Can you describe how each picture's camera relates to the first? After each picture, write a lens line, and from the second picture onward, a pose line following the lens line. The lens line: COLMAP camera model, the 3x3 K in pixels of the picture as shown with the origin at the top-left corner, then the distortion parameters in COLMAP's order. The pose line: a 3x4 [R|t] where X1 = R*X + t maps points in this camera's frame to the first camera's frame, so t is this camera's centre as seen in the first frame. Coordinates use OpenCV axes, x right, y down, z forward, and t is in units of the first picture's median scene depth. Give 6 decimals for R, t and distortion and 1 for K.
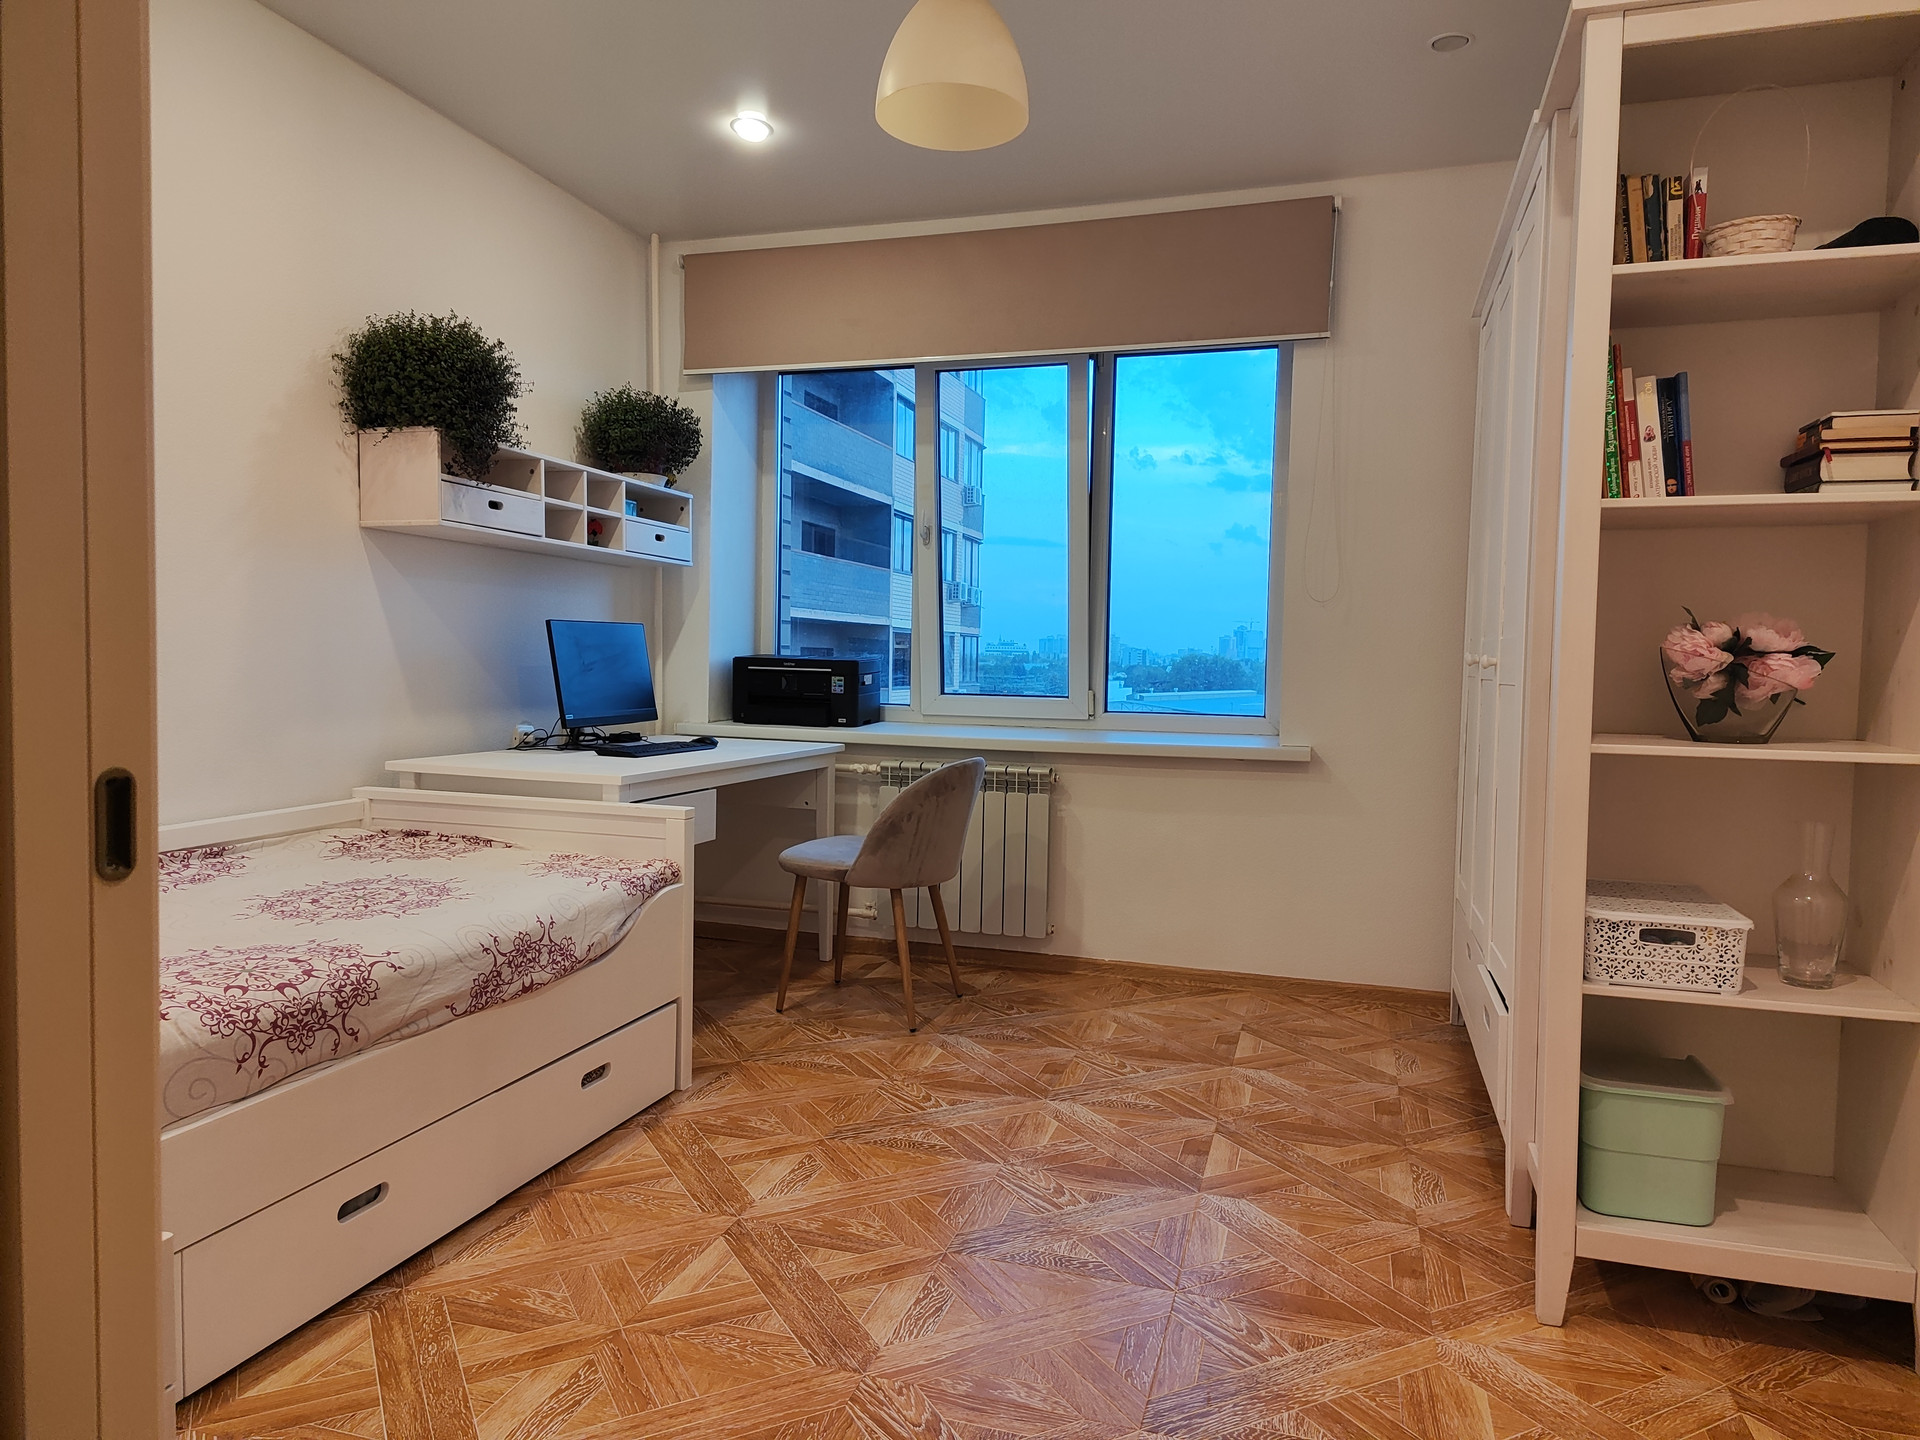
lens RADIAL K [[1268.1, 0, 959.9], [0, 1268.1, 716.2], [0, 0, 1]] dist [0.075649, -0.001289]
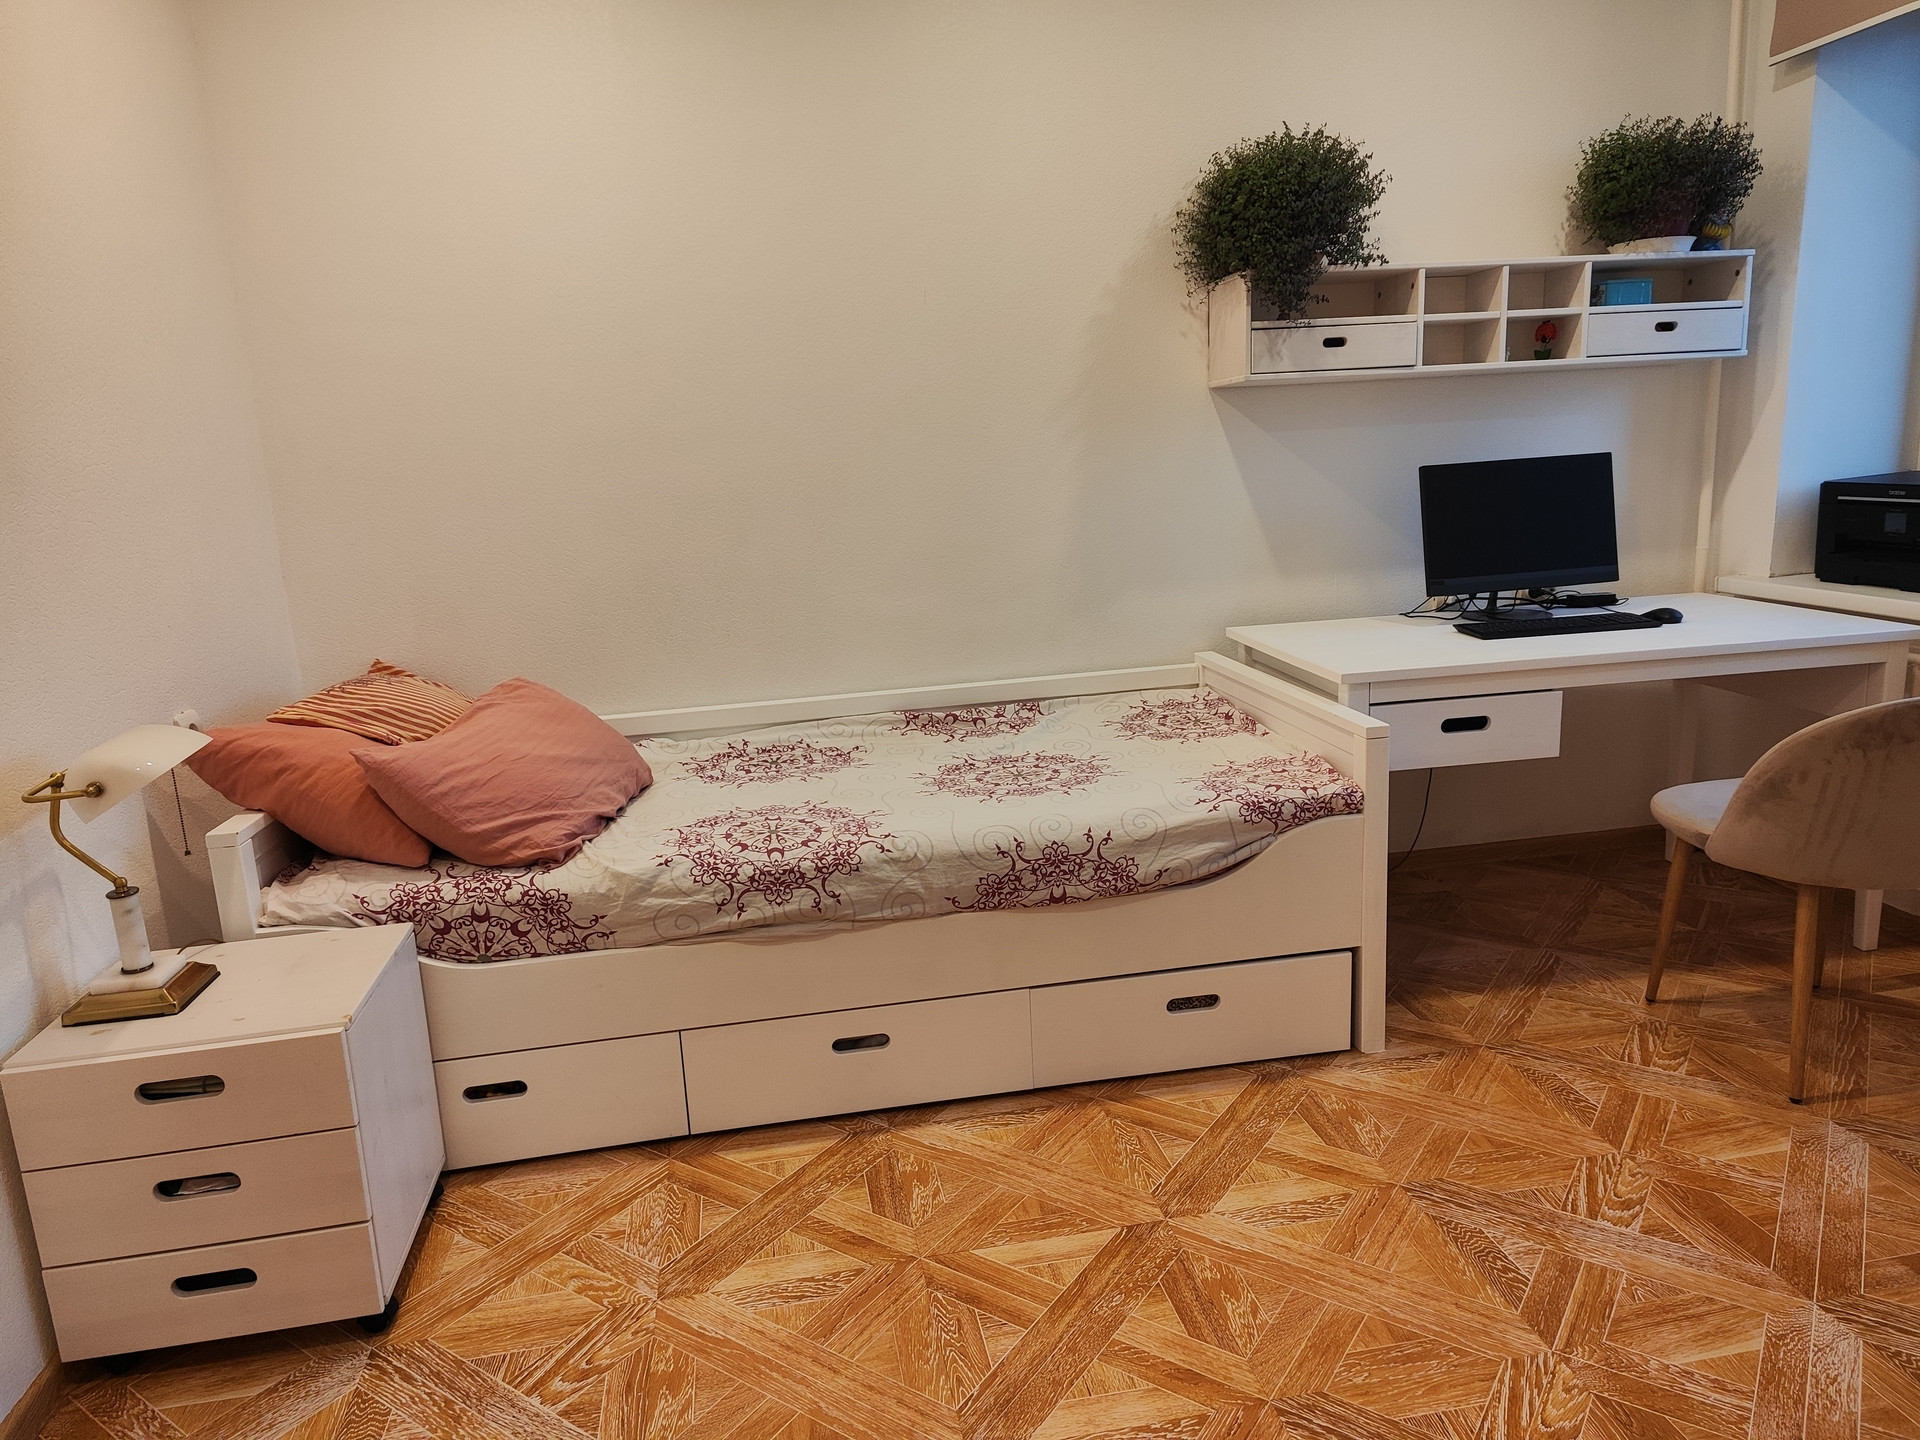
lens RADIAL K [[1266.5, 0, 959.4], [0, 1266.5, 729.7], [0, 0, 1]] dist [0.021534, 0.000462]
pose [[0.445916, 0.147394, -0.882855, 0.372130], [0.019090, 0.984558, 0.174016, -0.068077], [0.894871, -0.094450, 0.436217, 0.419267]]
